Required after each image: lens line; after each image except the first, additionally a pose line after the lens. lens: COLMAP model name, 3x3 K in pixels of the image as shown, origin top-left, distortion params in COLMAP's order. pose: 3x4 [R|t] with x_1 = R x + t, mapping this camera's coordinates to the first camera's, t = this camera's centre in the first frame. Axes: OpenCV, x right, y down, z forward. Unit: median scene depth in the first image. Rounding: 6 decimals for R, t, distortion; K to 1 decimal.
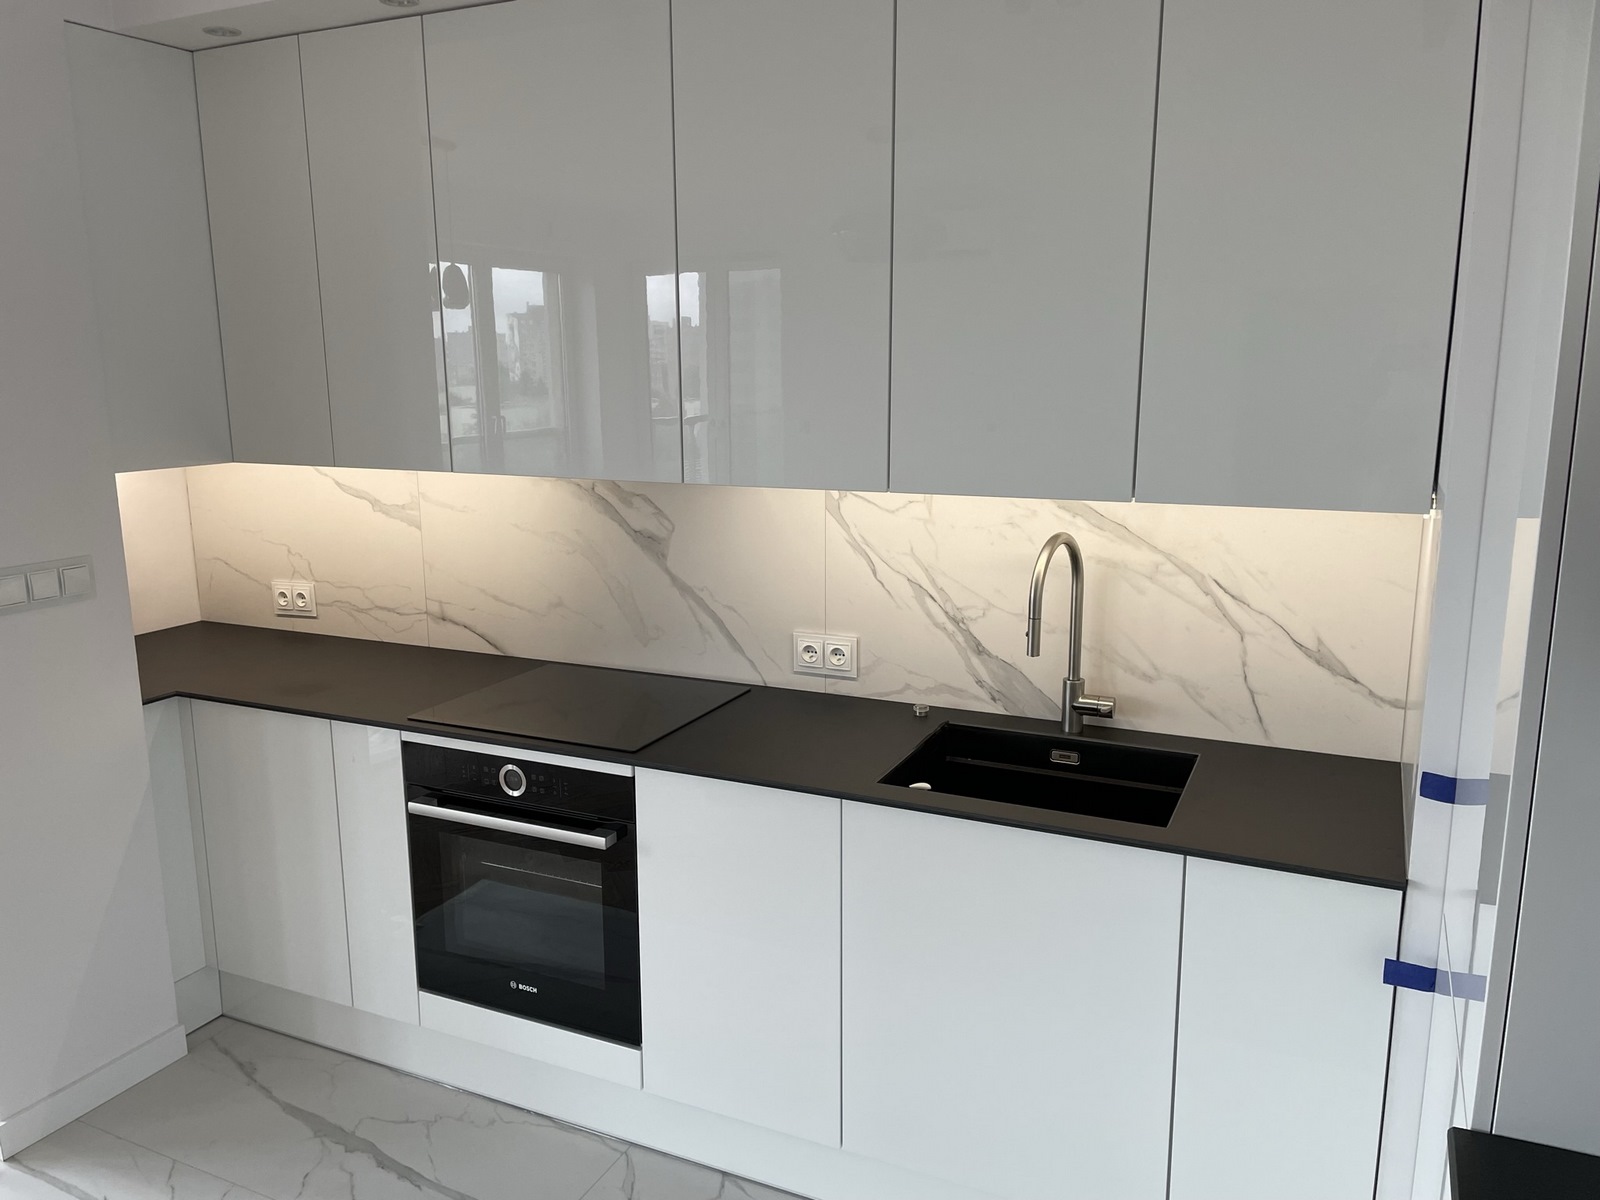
lens RADIAL K [[1212.0, 0, 800.0], [0, 1212.0, 600.0], [0, 0, 1]] dist [0.086587, -0.136377]
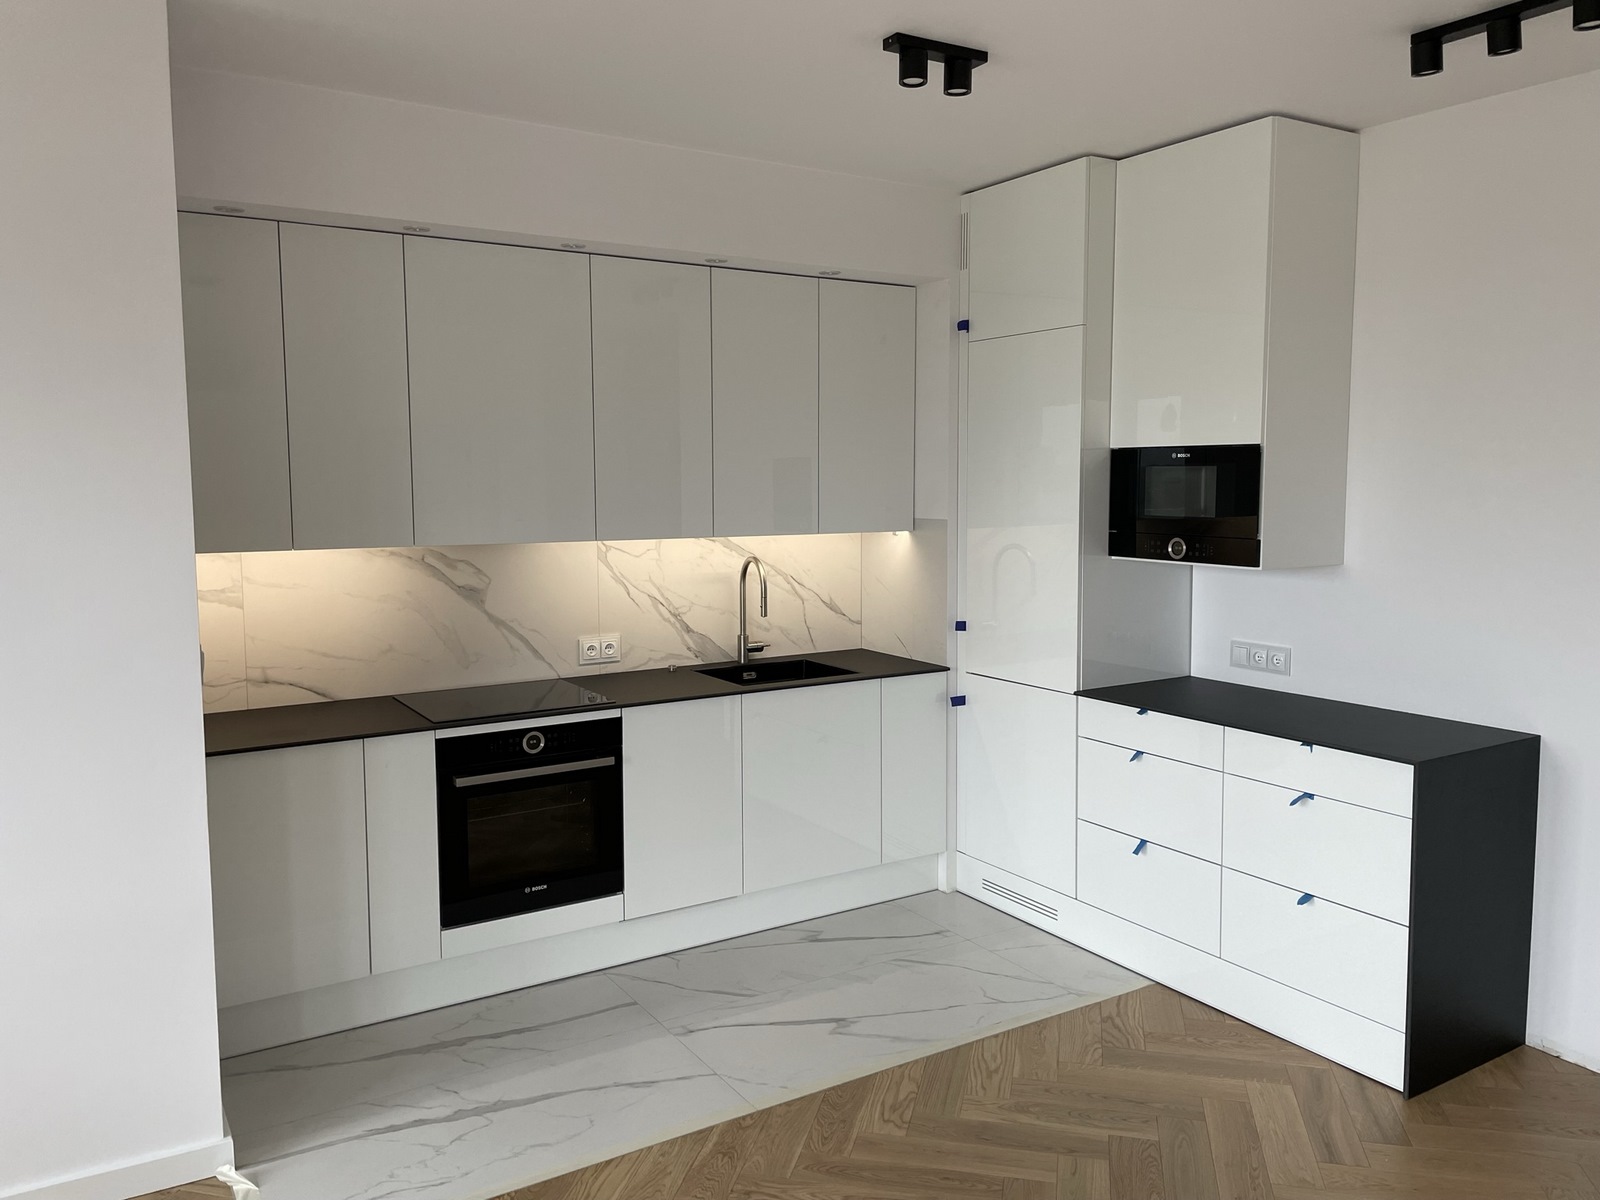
lens RADIAL K [[1212.0, 0, 800.0], [0, 1212.0, 600.0], [0, 0, 1]] dist [0.086587, -0.136377]
pose [[0.535275, -0.080899, 0.840795, -1.219232], [0.164525, 0.986324, -0.009840, 0.041045], [-0.828500, 0.143599, 0.541264, -0.099413]]
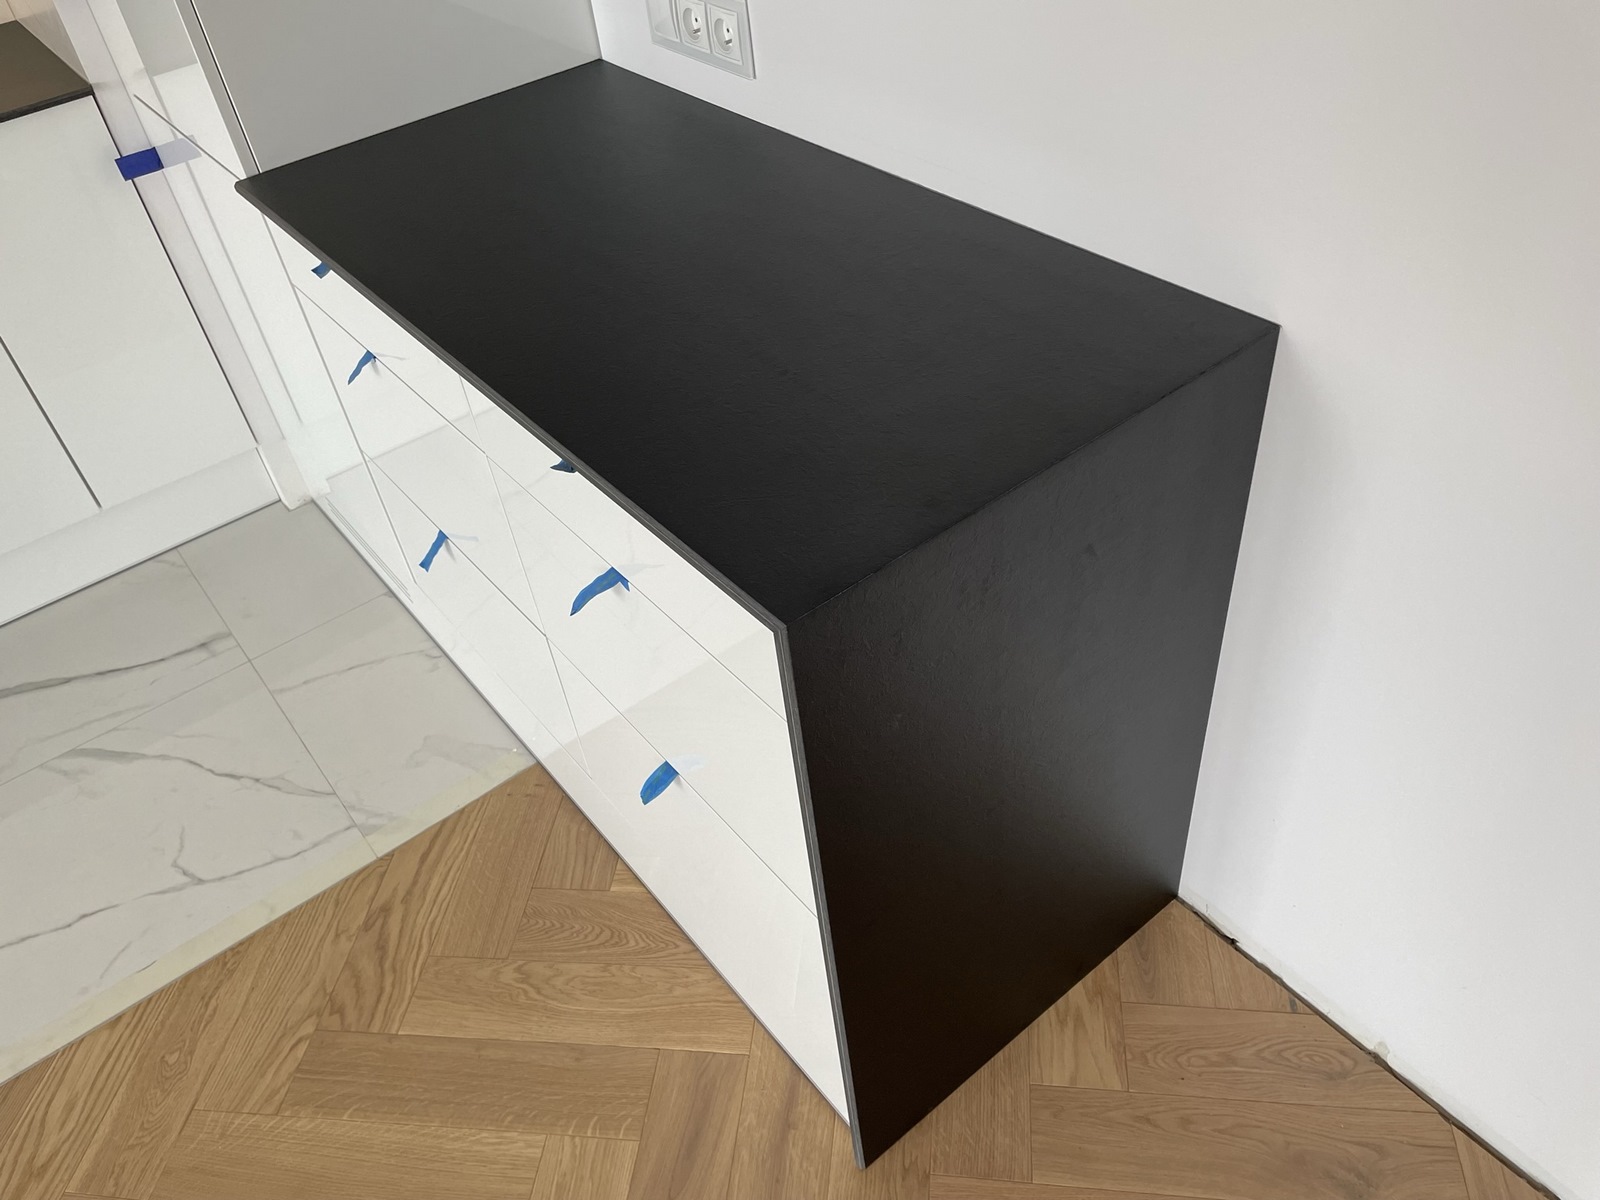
lens RADIAL K [[1212.0, 0, 800.0], [0, 1212.0, 600.0], [0, 0, 1]] dist [0.086587, -0.136377]
pose [[0.441438, -0.624791, 0.644025, -0.153851], [0.261359, 0.776153, 0.573828, 0.079741], [-0.858385, -0.084987, 0.505918, -0.106835]]
